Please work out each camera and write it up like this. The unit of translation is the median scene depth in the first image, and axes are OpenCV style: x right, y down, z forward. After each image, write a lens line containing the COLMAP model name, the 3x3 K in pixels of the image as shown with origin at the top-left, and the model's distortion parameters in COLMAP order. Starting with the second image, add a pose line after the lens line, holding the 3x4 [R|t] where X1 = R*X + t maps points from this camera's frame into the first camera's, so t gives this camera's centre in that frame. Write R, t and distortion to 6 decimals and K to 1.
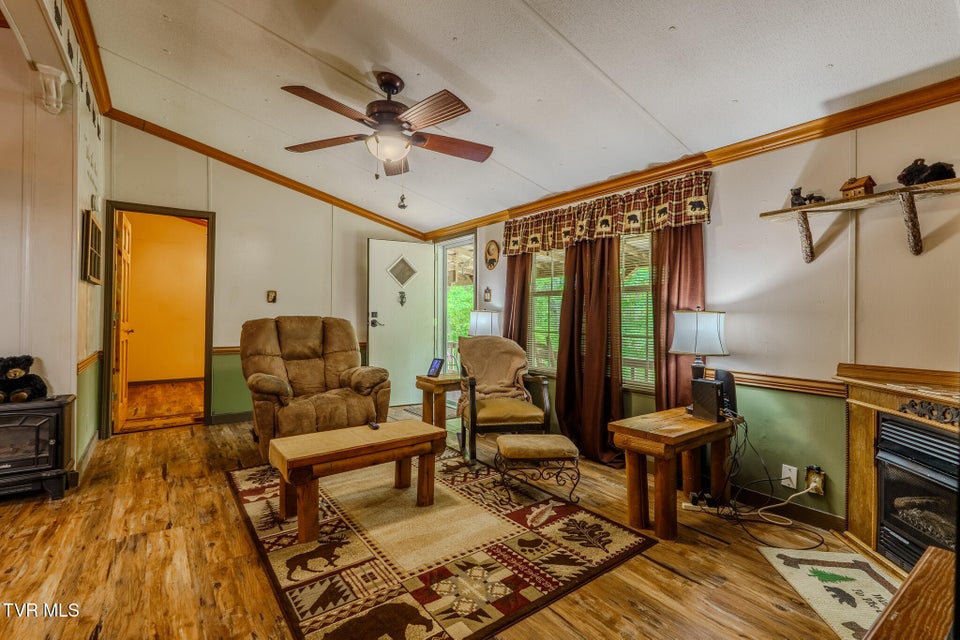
lens RADIAL K [[428.2, 0, 469.2], [0, 428.2, 308.5], [0, 0, 1]] dist [-0.003031, 0.001840]
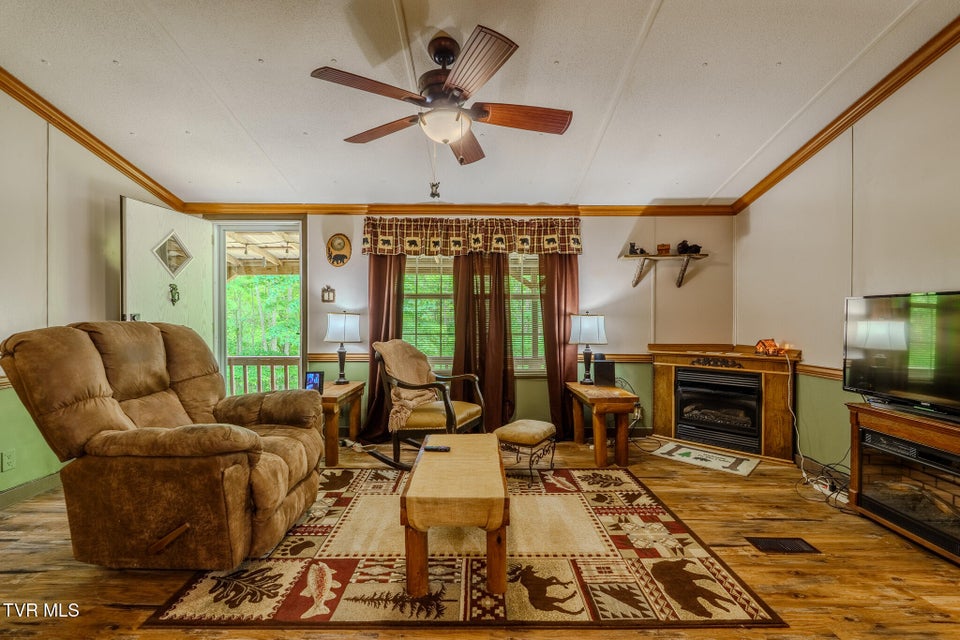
lens RADIAL K [[428.2, 0, 470.8], [0, 428.2, 315.3], [0, 0, 1]] dist [-0.003031, 0.001840]
pose [[0.594010, -0.000855, 0.804457, -0.962537], [-0.009638, 0.999920, 0.008179, 0.000171], [-0.804400, -0.012611, 0.593955, 0.492028]]
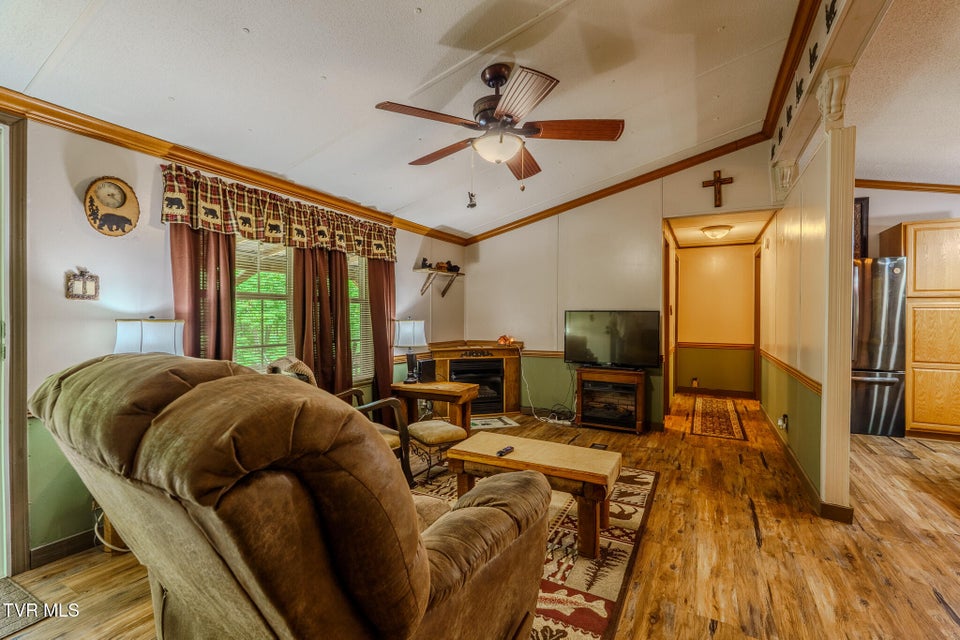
lens RADIAL K [[428.2, 0, 476.4], [0, 428.2, 318.3], [0, 0, 1]] dist [-0.003031, 0.001840]
pose [[-0.434933, -0.014193, 0.900351, -1.121369], [-0.021724, 0.999750, 0.005266, -0.014094], [-0.900201, -0.017269, -0.435133, 1.613345]]
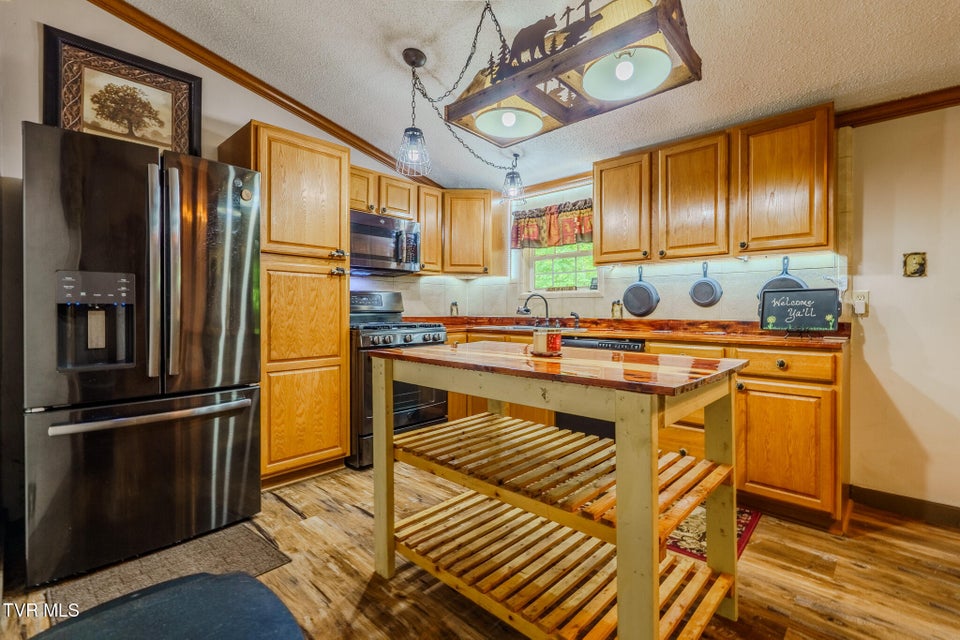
lens RADIAL K [[428.2, 0, 486.6], [0, 428.2, 314.1], [0, 0, 1]] dist [-0.003031, 0.001840]
pose [[-0.983369, -0.010570, -0.181313, -0.655058], [-0.010489, 0.999944, -0.001405, 0.014483], [0.181318, 0.000520, -0.983424, 0.353502]]
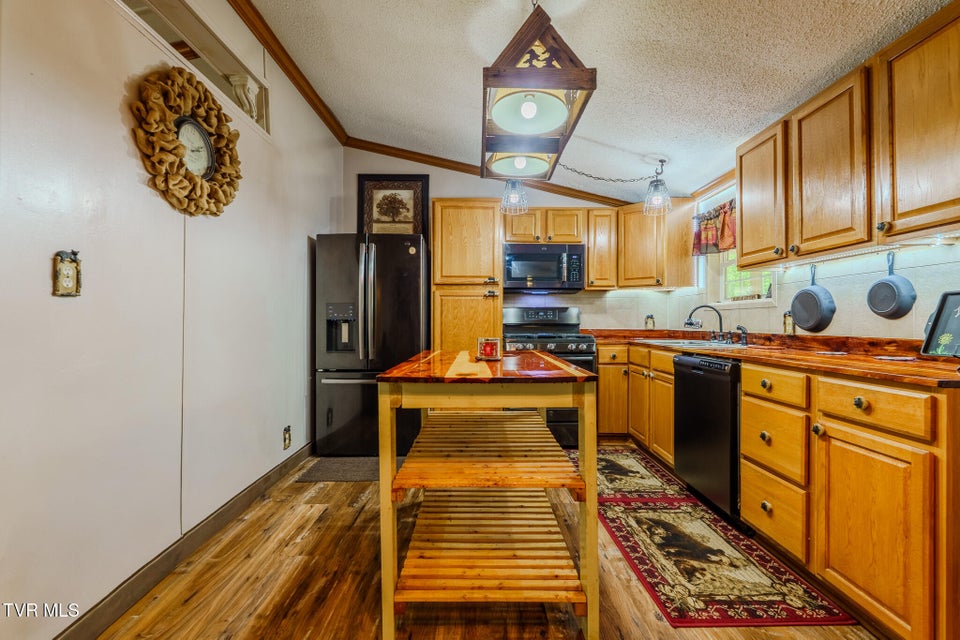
lens RADIAL K [[428.2, 0, 486.3], [0, 428.2, 319.2], [0, 0, 1]] dist [-0.003031, 0.001840]
pose [[-0.808289, -0.008468, 0.588725, -1.360128], [-0.016533, 0.999829, -0.008318, 0.005947], [-0.588554, -0.016457, -0.808291, 0.386543]]
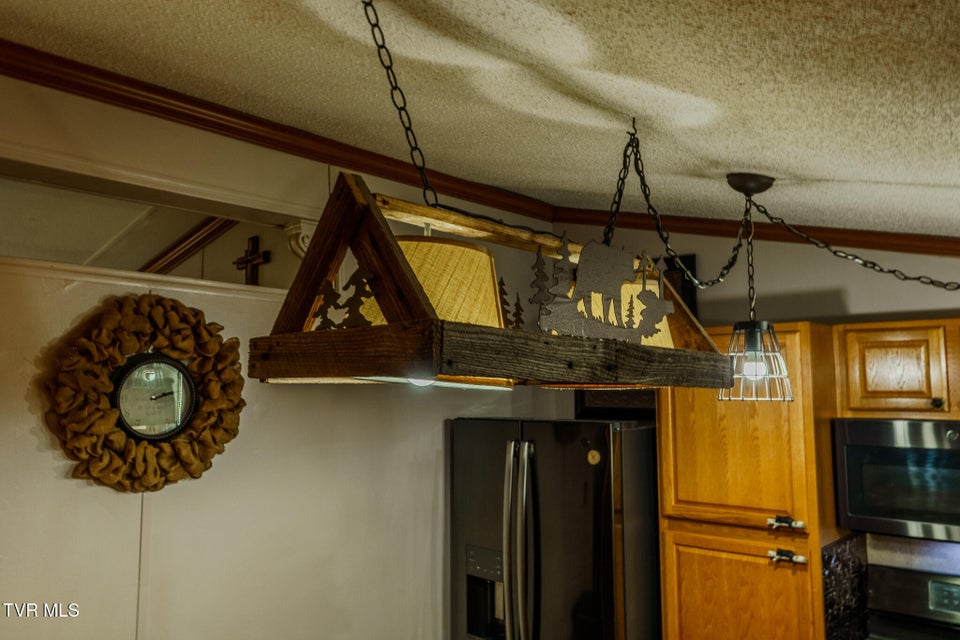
lens RADIAL K [[760.3, 0, 480.7], [0, 760.3, 303.0], [0, 0, 1]] dist [0.006806, -0.007171]
pose [[-0.194849, 0.091666, 0.976540, -1.519959], [-0.009244, 0.995407, -0.095281, -0.360370], [-0.980790, -0.027592, -0.193107, -0.187780]]
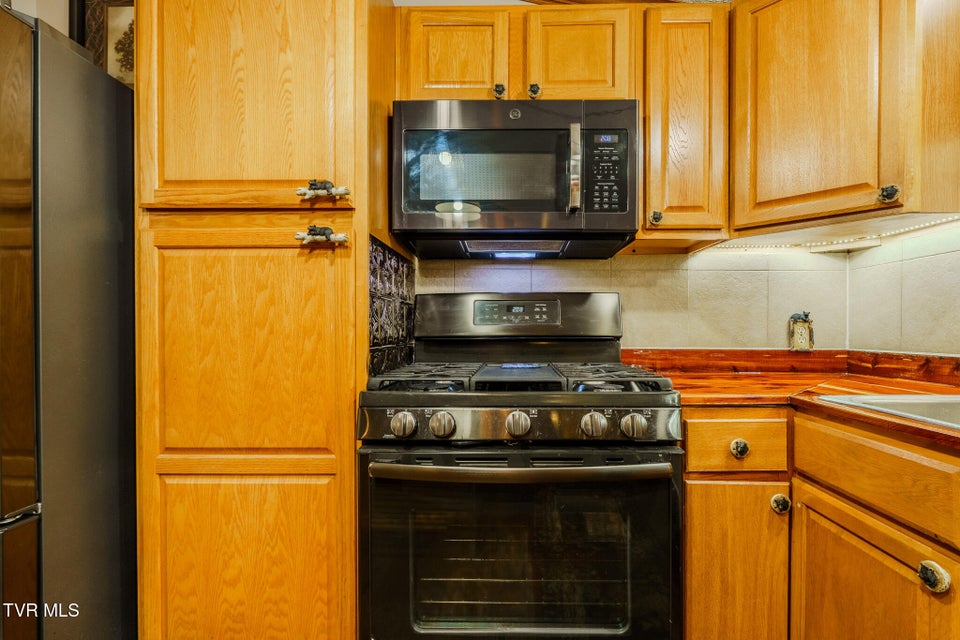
lens RADIAL K [[428.2, 0, 504.2], [0, 428.2, 327.4], [0, 0, 1]] dist [-0.003031, 0.001840]
pose [[-0.785424, -0.009383, 0.618887, -0.905919], [-0.015337, 0.999873, -0.004304, -0.004085], [-0.618769, -0.012872, -0.785468, -0.624419]]
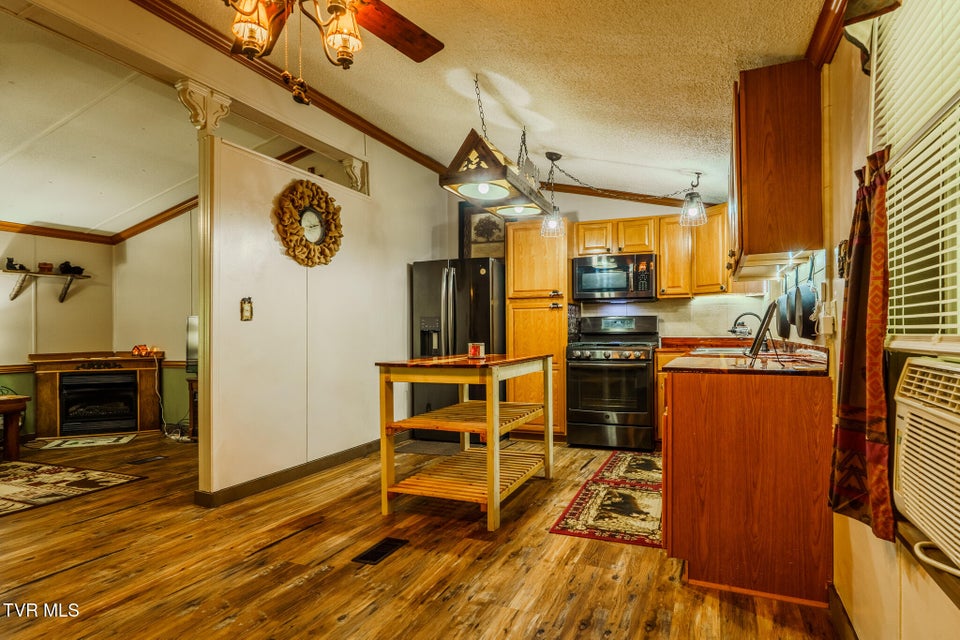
lens RADIAL K [[546.6, 0, 509.8], [0, 546.6, 332.3], [0, 0, 1]] dist [0.001572, 0.006020]
pose [[-0.525959, -0.009209, 0.850460, -2.211265], [-0.008205, 0.999950, 0.005753, -0.003368], [-0.850470, -0.003952, -0.526008, 0.427045]]
